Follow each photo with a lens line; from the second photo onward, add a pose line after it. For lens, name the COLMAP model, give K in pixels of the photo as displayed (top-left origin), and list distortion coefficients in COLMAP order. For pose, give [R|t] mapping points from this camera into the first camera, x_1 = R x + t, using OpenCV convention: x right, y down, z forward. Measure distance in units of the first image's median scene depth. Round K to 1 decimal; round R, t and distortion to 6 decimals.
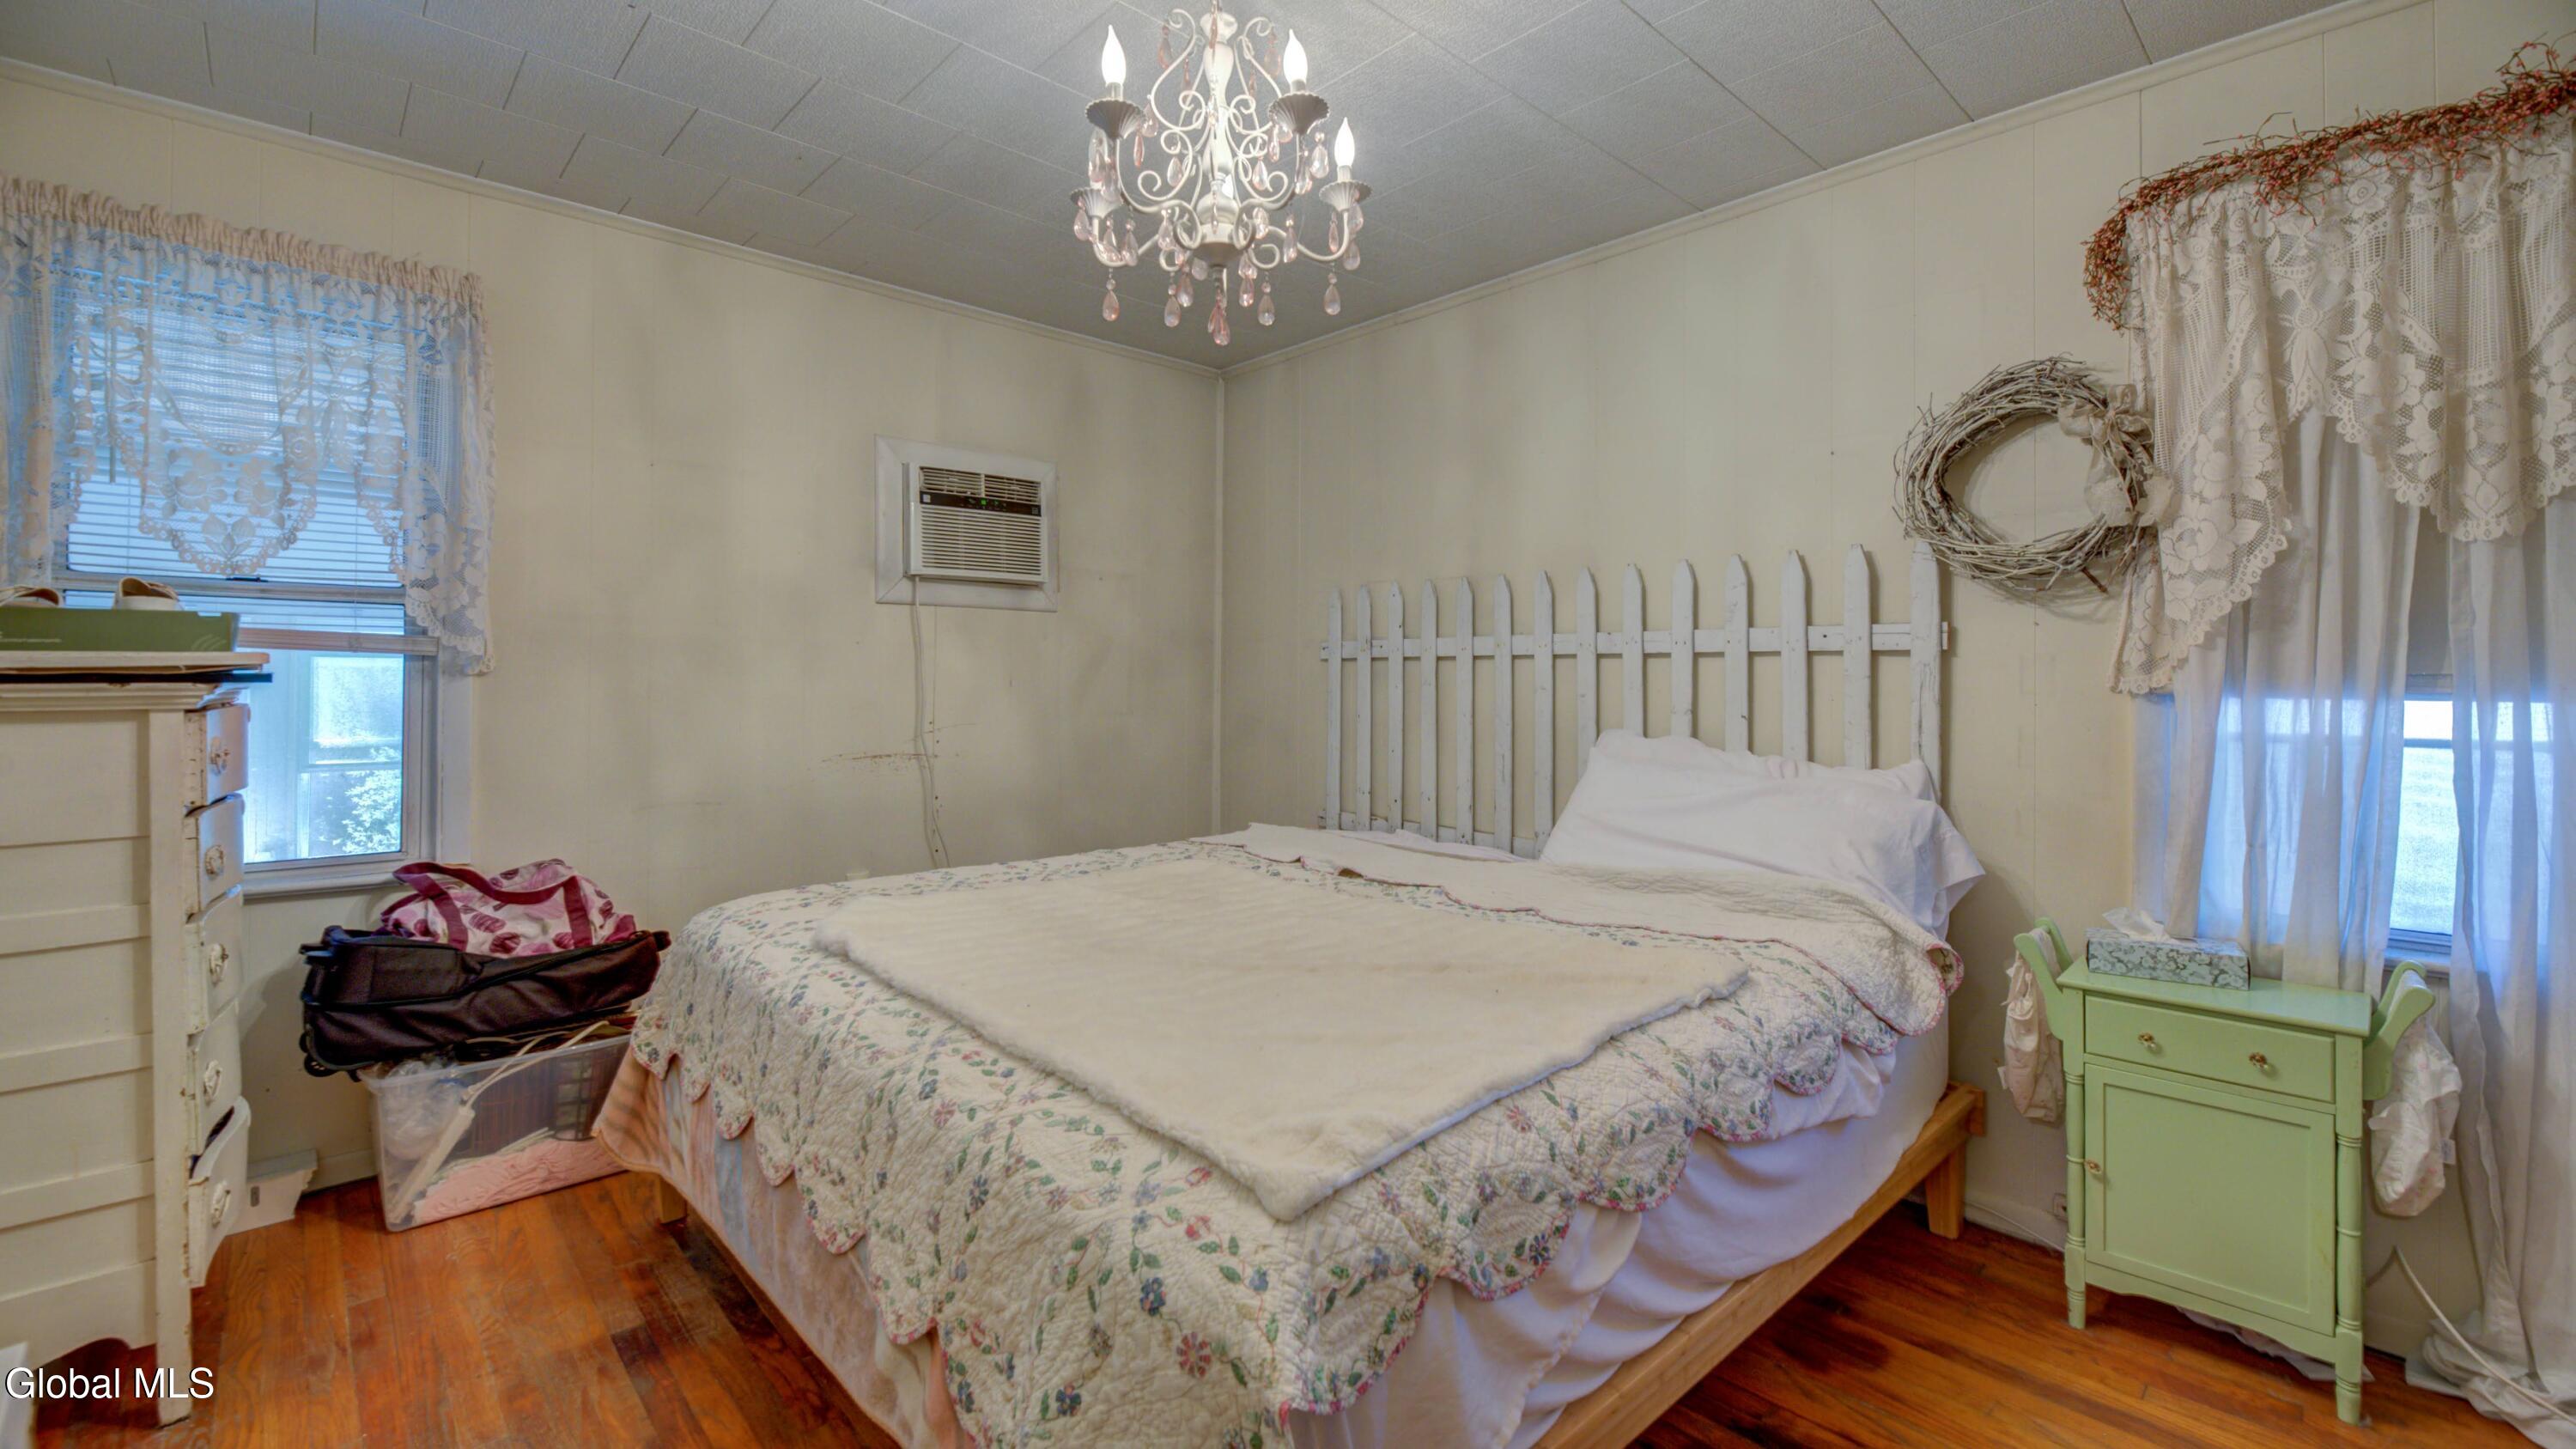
lens RADIAL K [[1075.0, 0, 1285.3], [0, 1075.0, 681.9], [0, 0, 1]] dist [-0.004812, -0.000123]
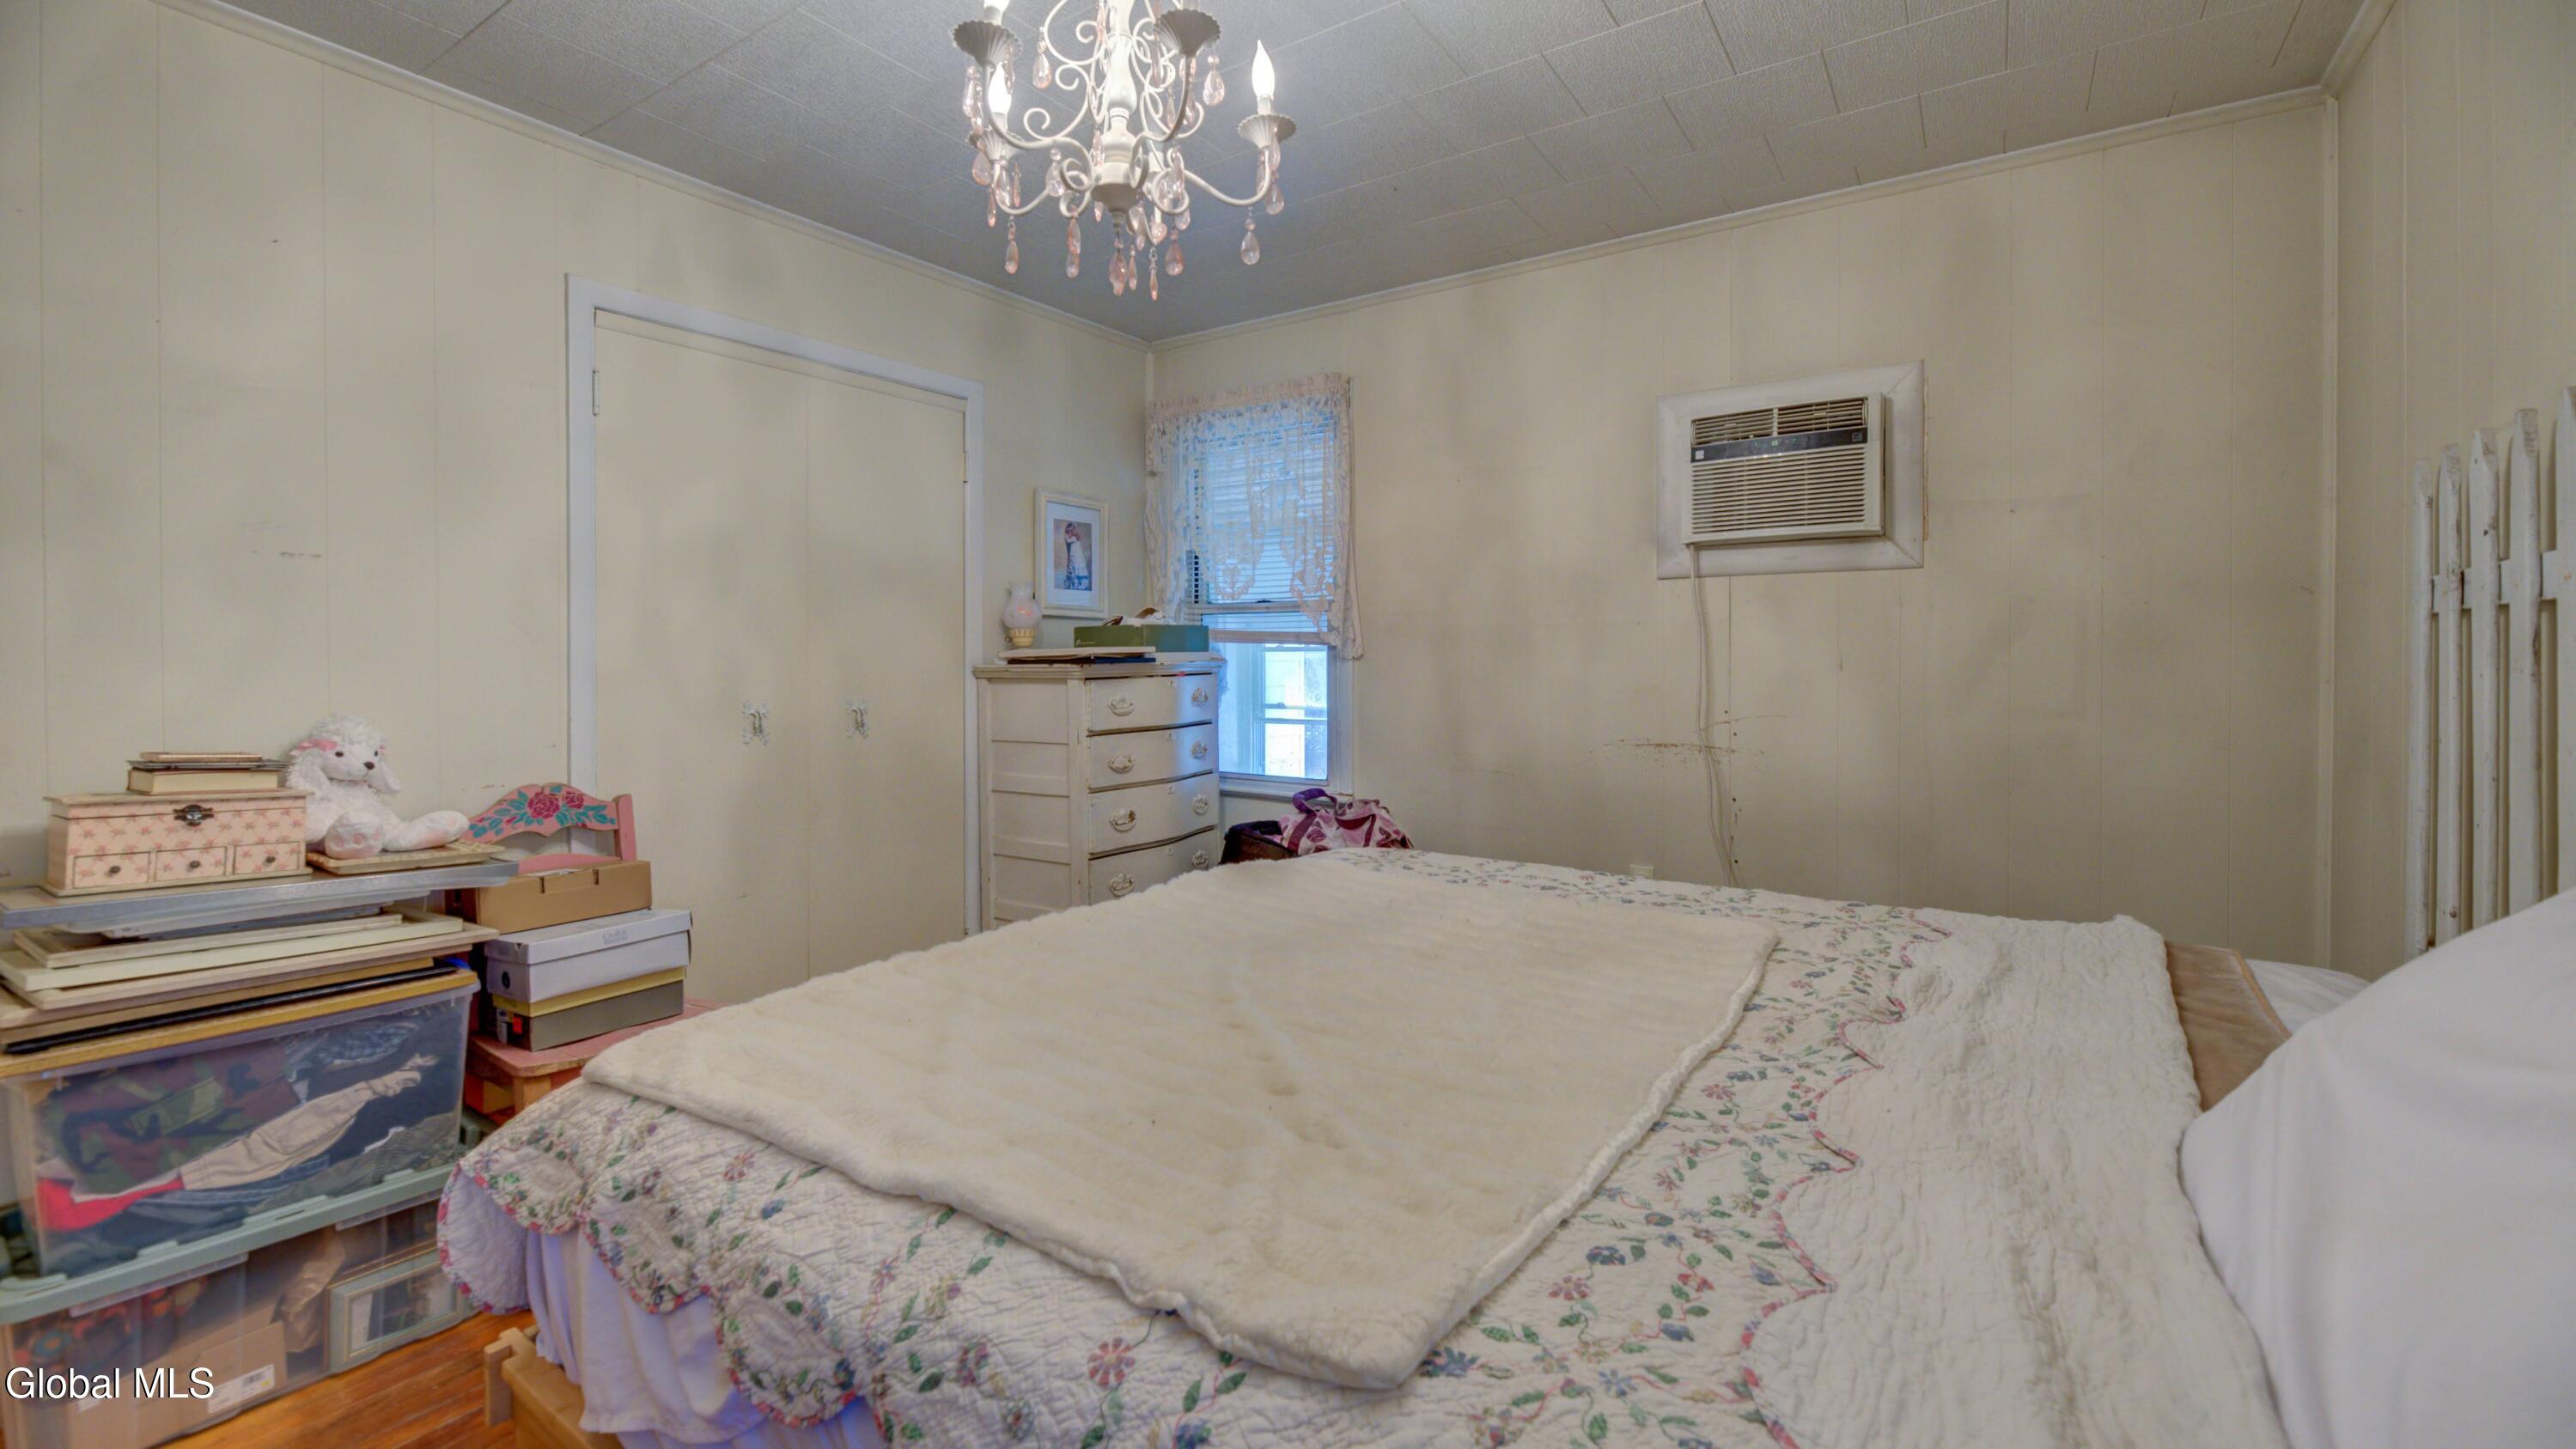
lens RADIAL K [[1074.8, 0, 1294.2], [0, 1074.8, 670.6], [0, 0, 1]] dist [-0.004812, -0.000123]
pose [[0.214060, 0.008167, -0.976786, 0.632543], [-0.001788, 0.999967, 0.007969, -0.001158], [0.976819, 0.000040, 0.214068, 0.683331]]
